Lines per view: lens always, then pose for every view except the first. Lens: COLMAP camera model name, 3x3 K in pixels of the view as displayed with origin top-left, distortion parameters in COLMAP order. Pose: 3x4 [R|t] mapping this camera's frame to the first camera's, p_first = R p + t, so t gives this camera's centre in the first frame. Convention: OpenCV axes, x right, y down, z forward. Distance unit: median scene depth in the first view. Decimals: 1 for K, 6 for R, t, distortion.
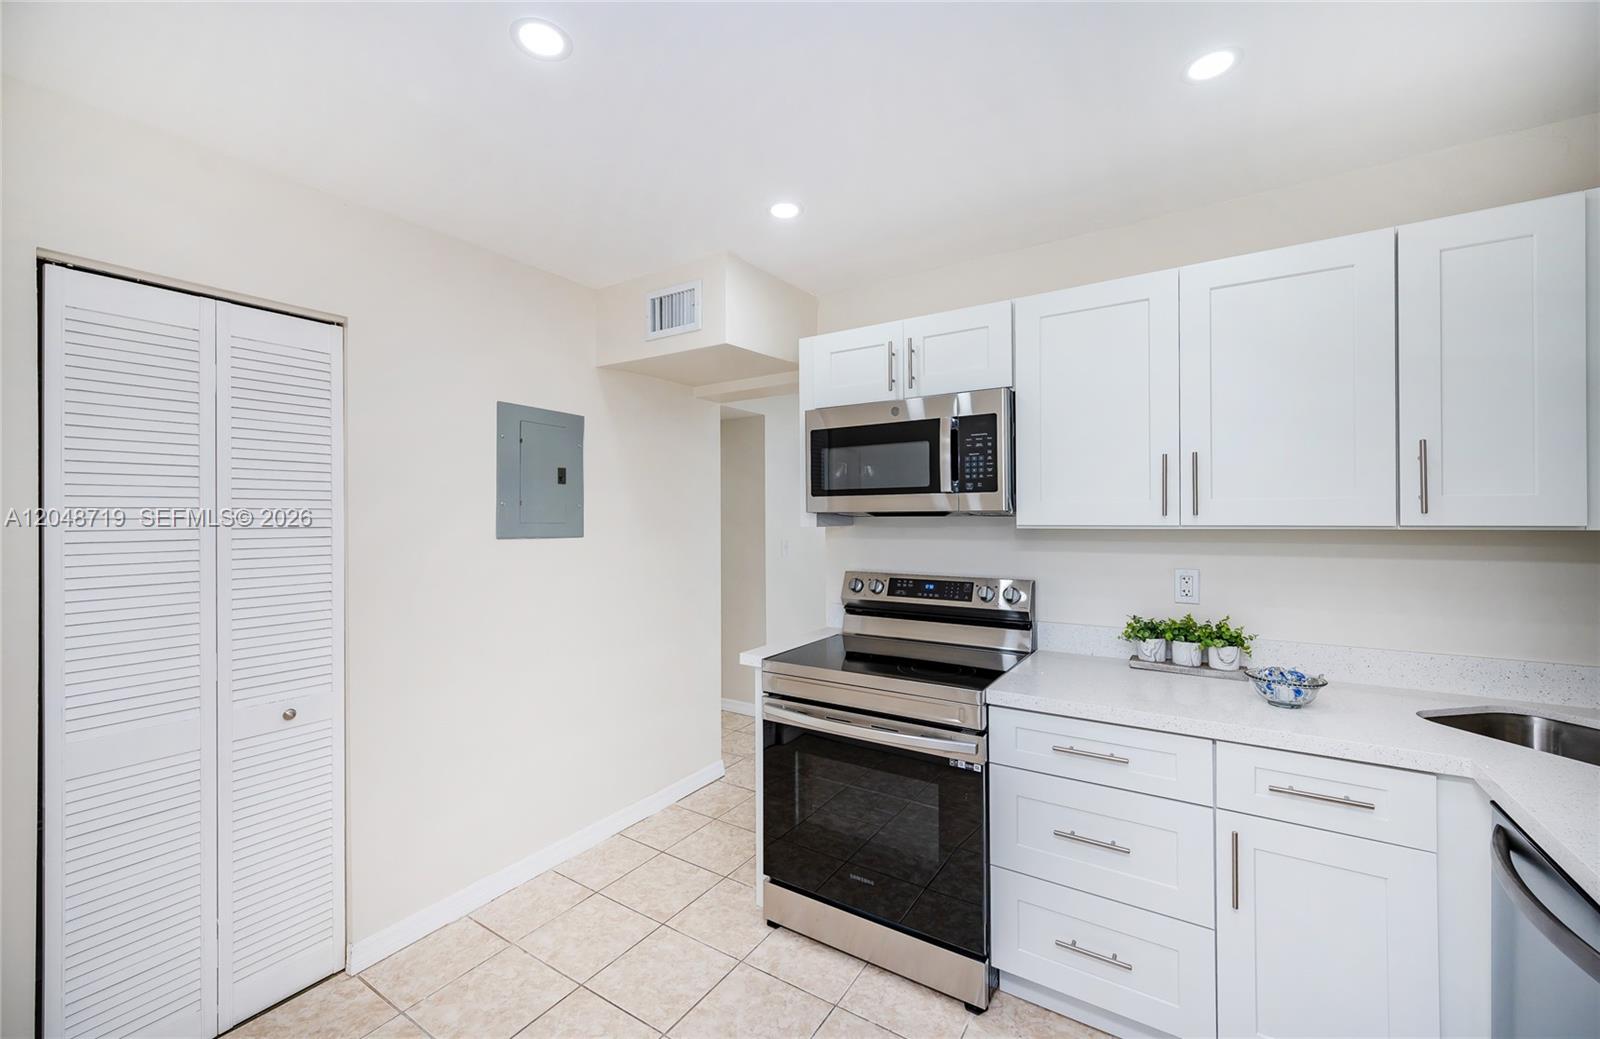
lens RADIAL K [[622.6, 0, 808.8], [0, 622.6, 519.8], [0, 0, 1]] dist [0.000299, 0.000051]
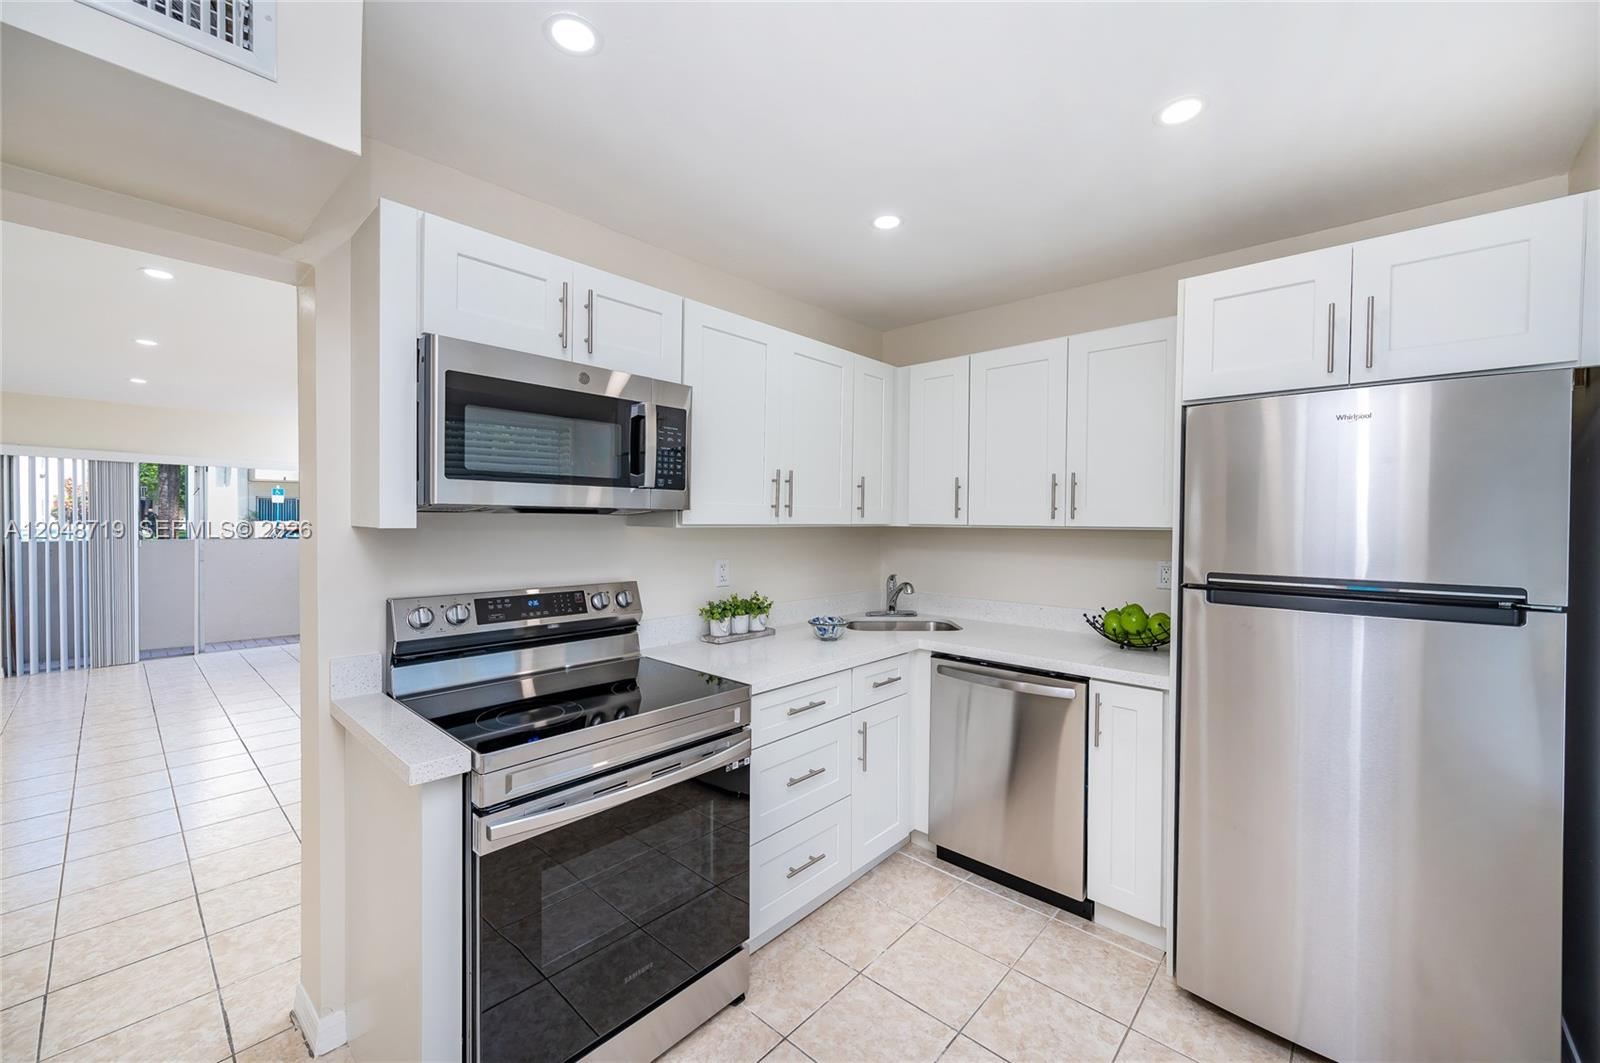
lens RADIAL K [[643.1, 0, 805.5], [0, 643.1, 528.2], [0, 0, 1]] dist [-0.000705, 0.000012]
pose [[0.169438, -0.007949, 0.985509, -0.649755], [-0.007281, 0.999930, 0.009317, 0.003650], [-0.985514, -0.008754, 0.169369, 0.627397]]
